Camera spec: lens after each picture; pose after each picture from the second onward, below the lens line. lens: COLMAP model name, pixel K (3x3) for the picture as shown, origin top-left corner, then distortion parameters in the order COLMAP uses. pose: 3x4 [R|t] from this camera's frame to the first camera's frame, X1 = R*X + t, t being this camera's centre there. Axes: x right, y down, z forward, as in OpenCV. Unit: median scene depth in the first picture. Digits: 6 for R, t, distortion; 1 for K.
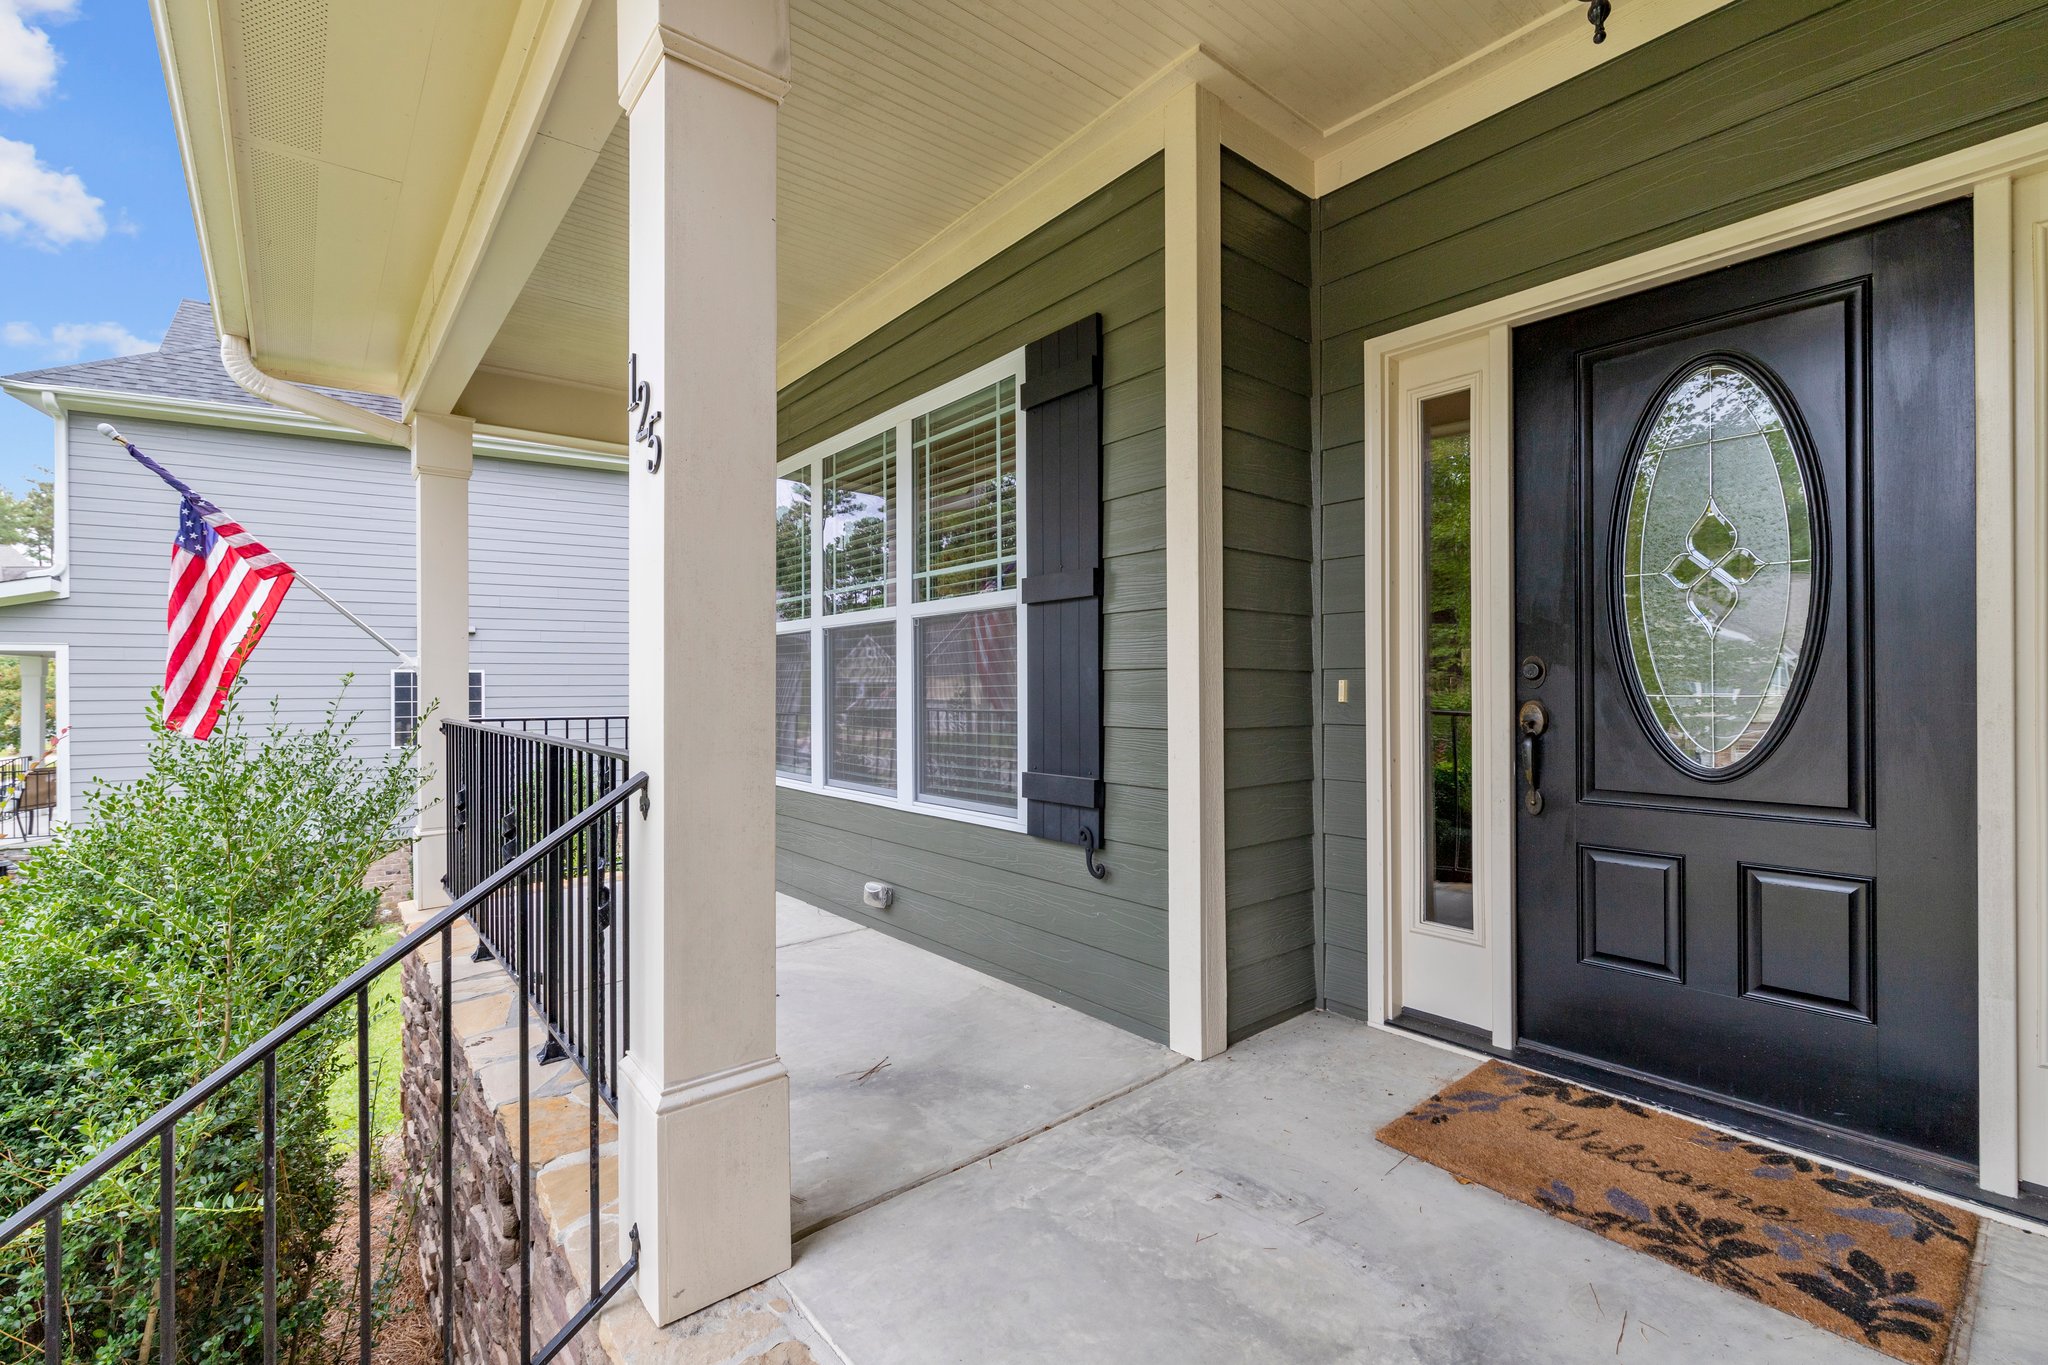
lens RADIAL K [[898.2, 0, 1030.3], [0, 898.2, 686.6], [0, 0, 1]] dist [0.000773, 0.000134]
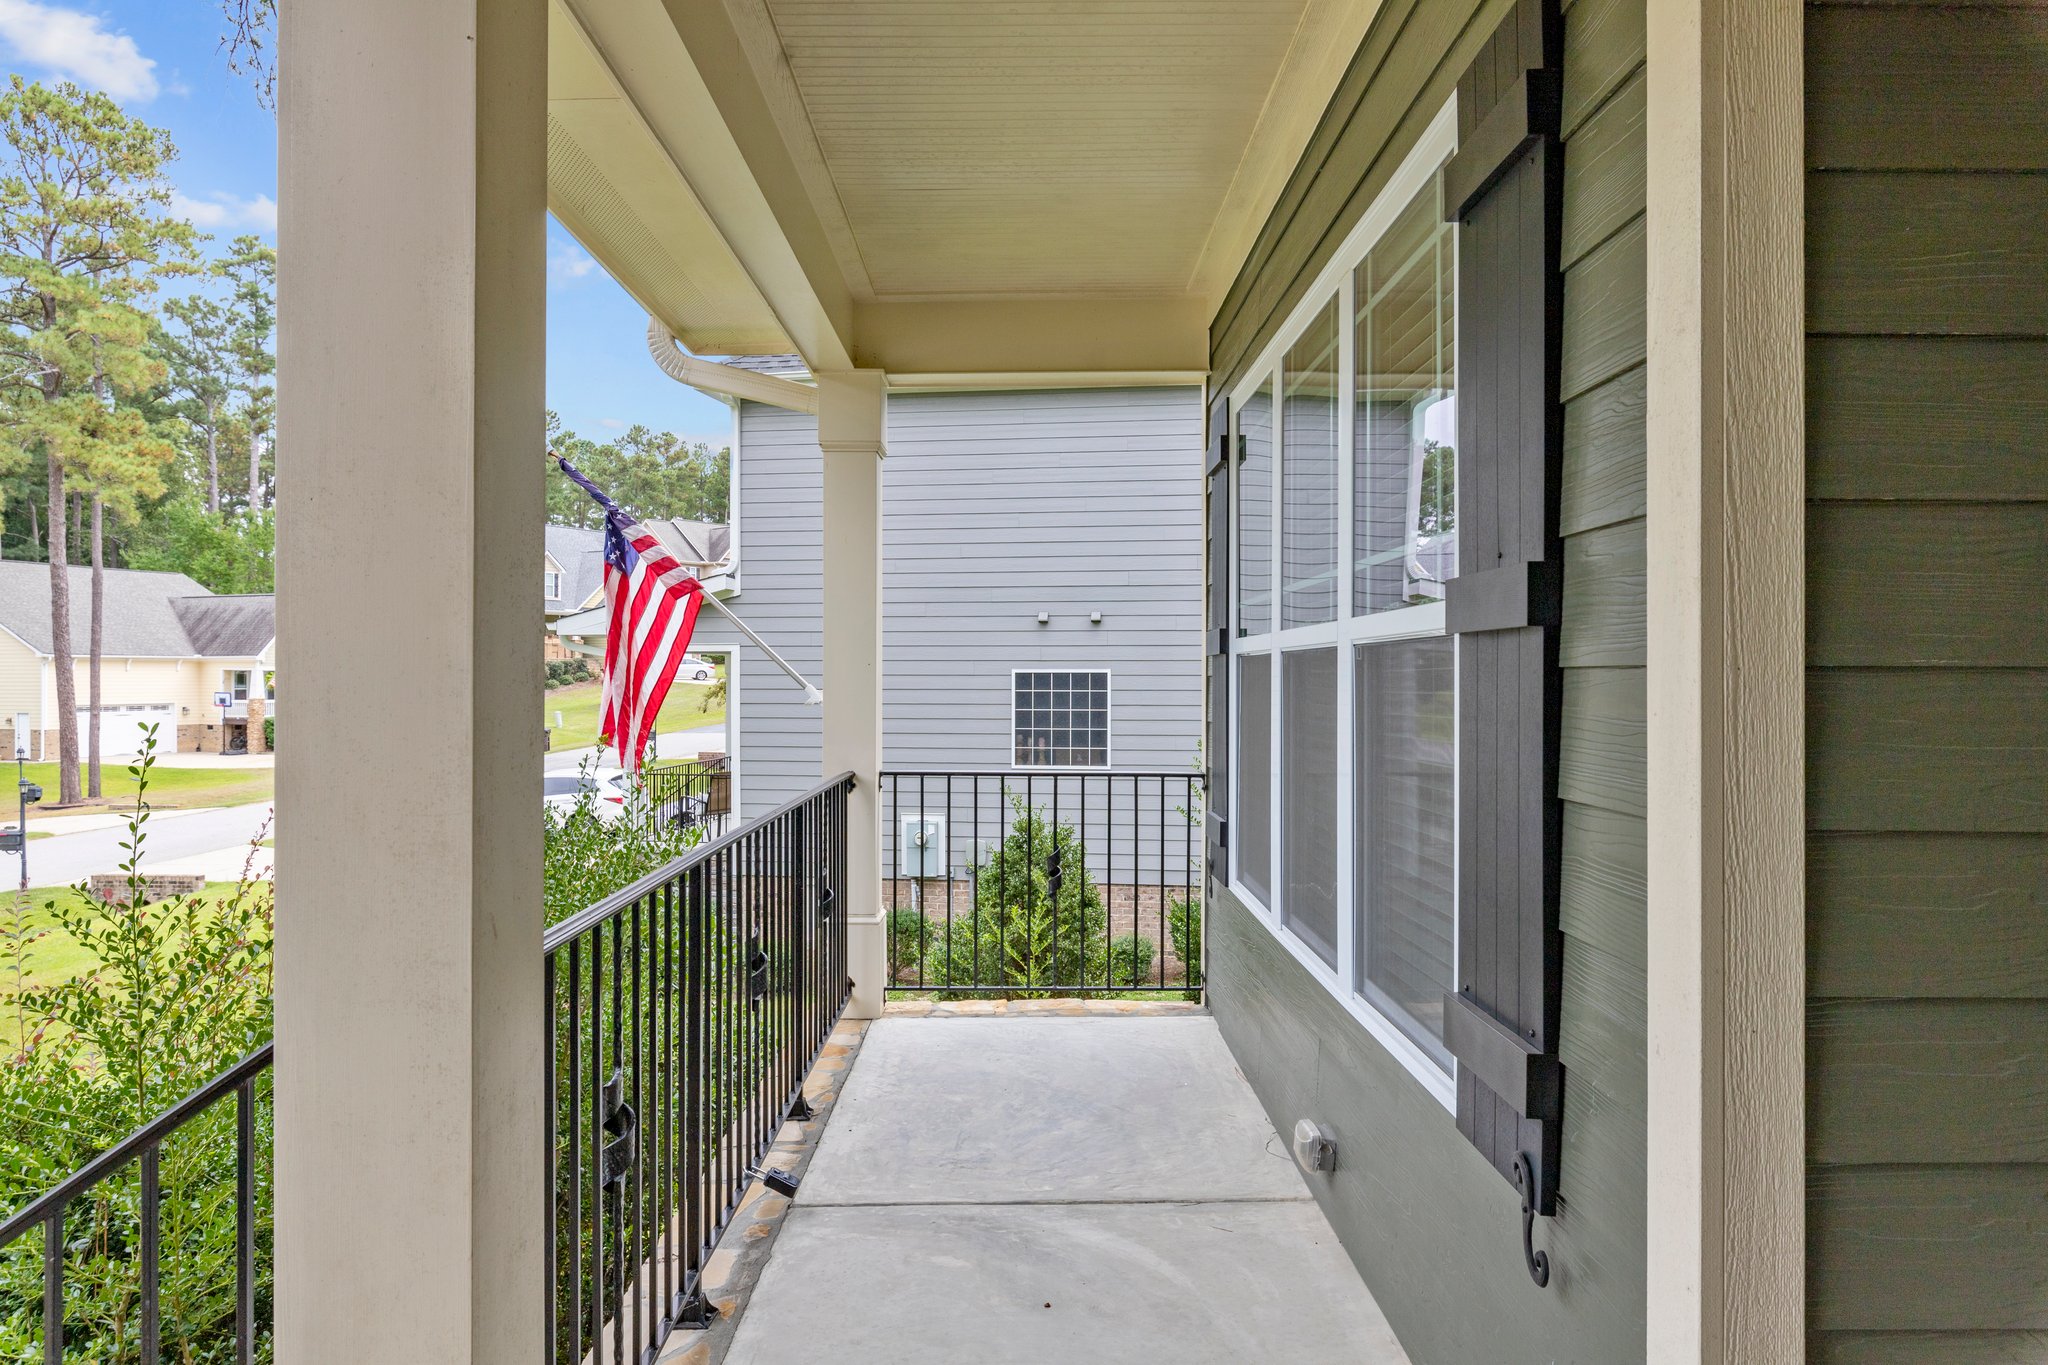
lens RADIAL K [[1352.9, 0, 1018.6], [0, 1352.9, 669.2], [0, 0, 1]] dist [0.001578, -0.000527]
pose [[0.775456, 0.000391, -0.631402, 0.215312], [-0.003088, 0.999990, -0.003174, -0.056734], [0.631394, 0.004411, 0.775449, 0.247381]]
